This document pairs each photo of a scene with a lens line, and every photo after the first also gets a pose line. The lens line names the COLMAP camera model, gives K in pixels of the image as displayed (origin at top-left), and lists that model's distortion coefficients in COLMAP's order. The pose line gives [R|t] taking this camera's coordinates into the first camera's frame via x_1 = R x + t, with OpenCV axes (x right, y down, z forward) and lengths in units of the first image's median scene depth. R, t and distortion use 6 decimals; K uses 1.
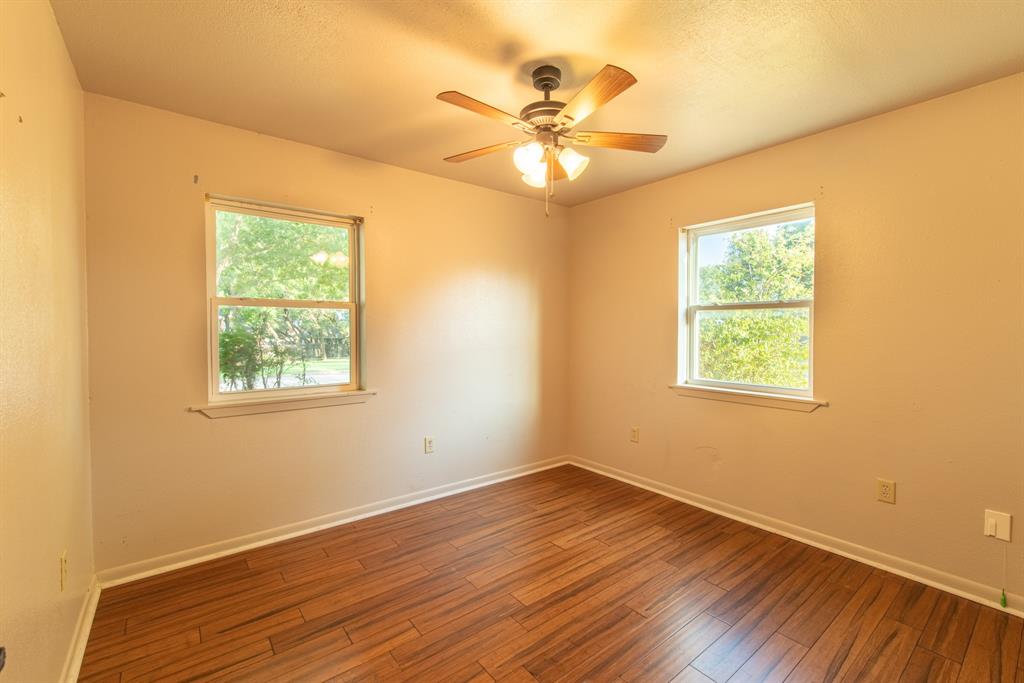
lens RADIAL K [[440.6, 0, 514.7], [0, 440.6, 336.4], [0, 0, 1]] dist [0.003954, -0.000323]
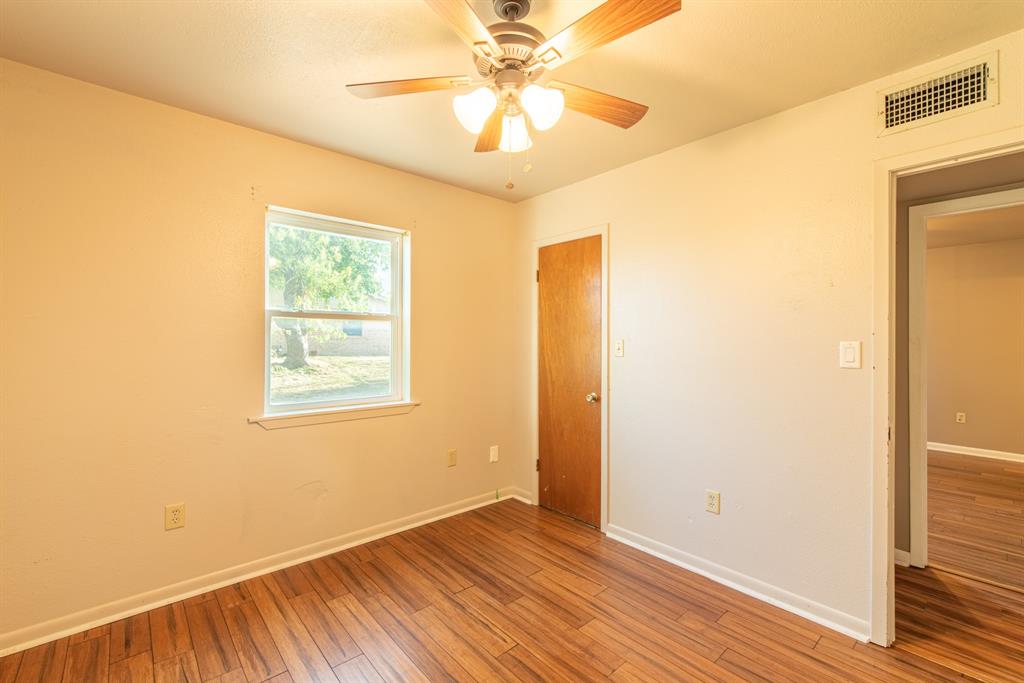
lens RADIAL K [[440.6, 0, 514.7], [0, 440.6, 336.4], [0, 0, 1]] dist [0.003954, -0.000323]
pose [[-0.063155, 0.004580, 0.997993, -0.505430], [0.010065, 0.999942, -0.003952, -0.022056], [-0.997953, 0.009796, -0.063198, 0.807770]]
